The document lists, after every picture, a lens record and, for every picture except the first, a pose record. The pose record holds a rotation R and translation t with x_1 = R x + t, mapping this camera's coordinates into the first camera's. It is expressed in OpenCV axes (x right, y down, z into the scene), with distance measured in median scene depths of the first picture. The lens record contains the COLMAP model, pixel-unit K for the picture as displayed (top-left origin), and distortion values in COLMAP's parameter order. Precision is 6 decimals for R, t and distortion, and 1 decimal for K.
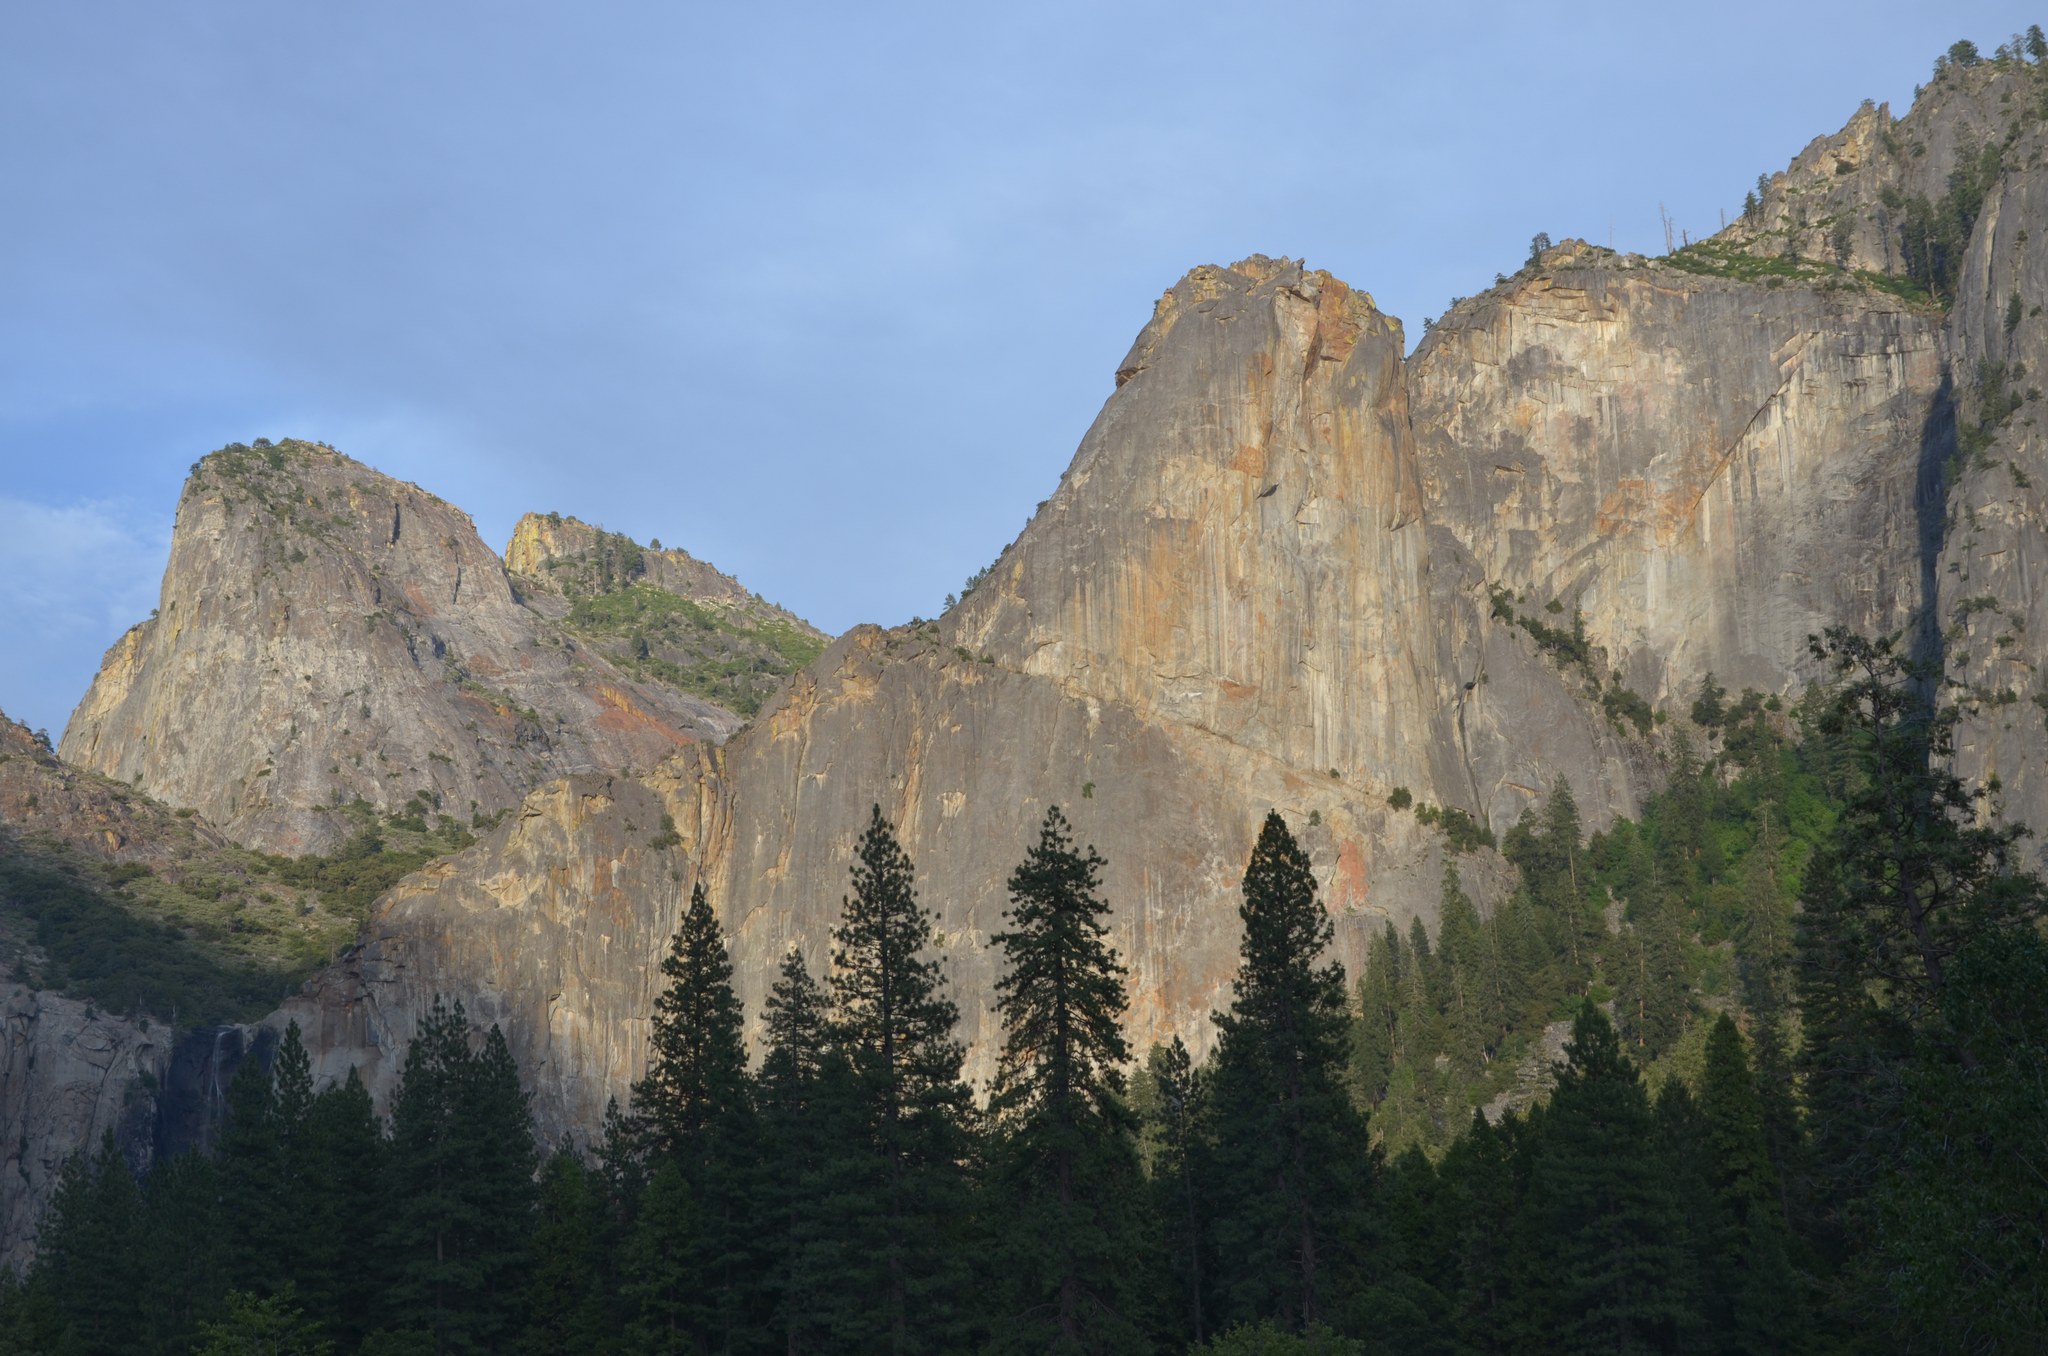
lens RADIAL K [[3535.0, 0, 1086.5], [0, 3535.0, 683.3], [0, 0, 1]] dist [0.215247, 1.128707]
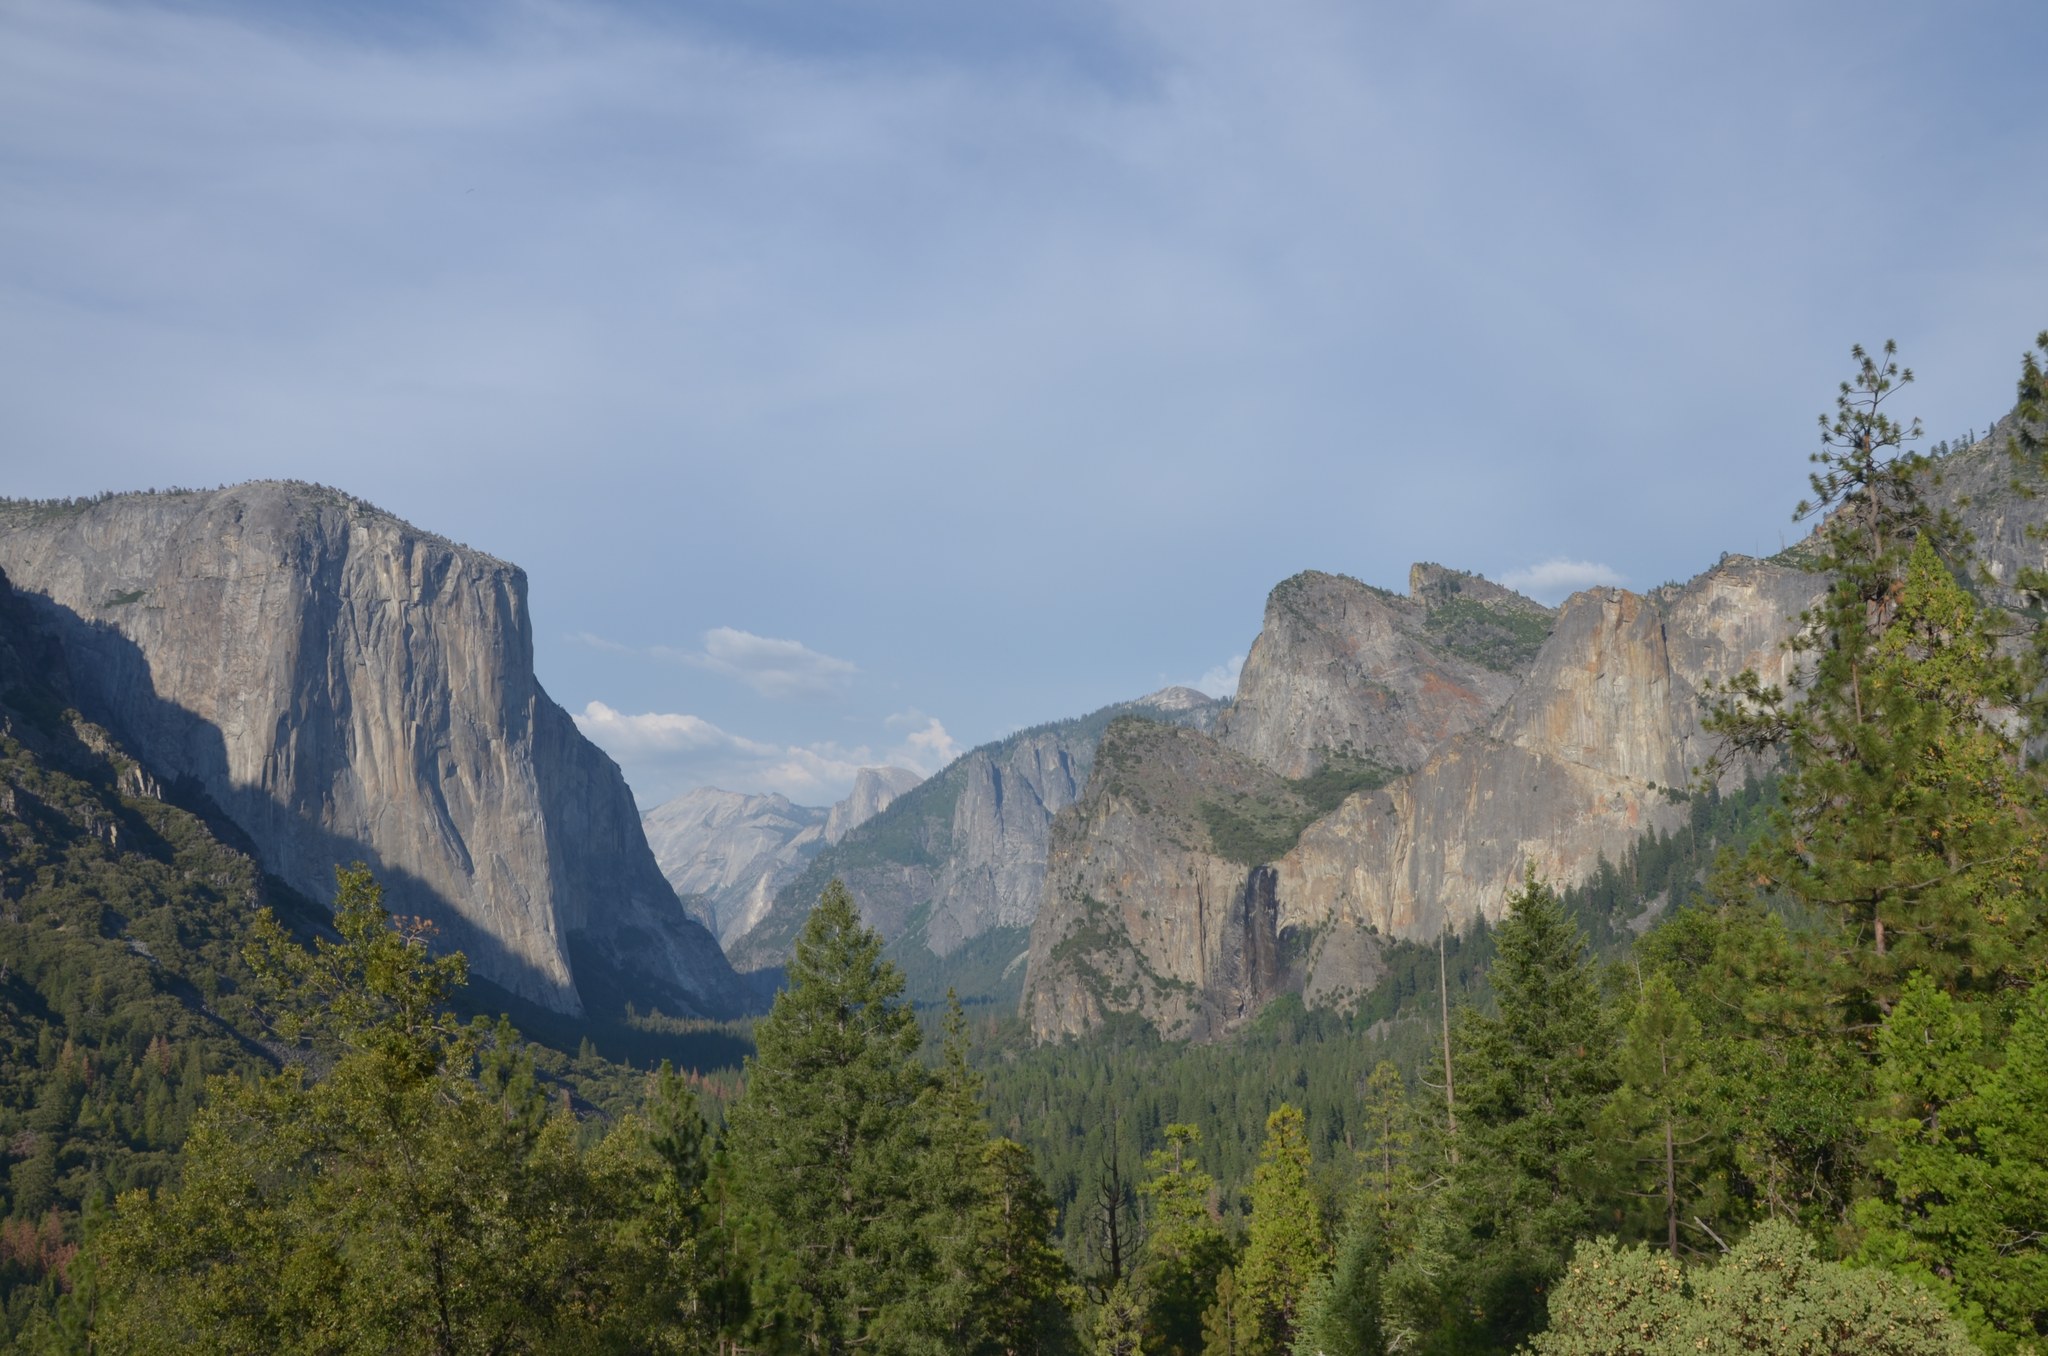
lens RADIAL K [[3535.0, 0, 1086.5], [0, 3535.0, 683.3], [0, 0, 1]] dist [0.215247, 1.128707]
pose [[0.917380, -0.005900, -0.397969, 0.783653], [0.109113, 0.965311, 0.237211, -0.747485], [0.382764, -0.261036, 0.886201, -1.614791]]
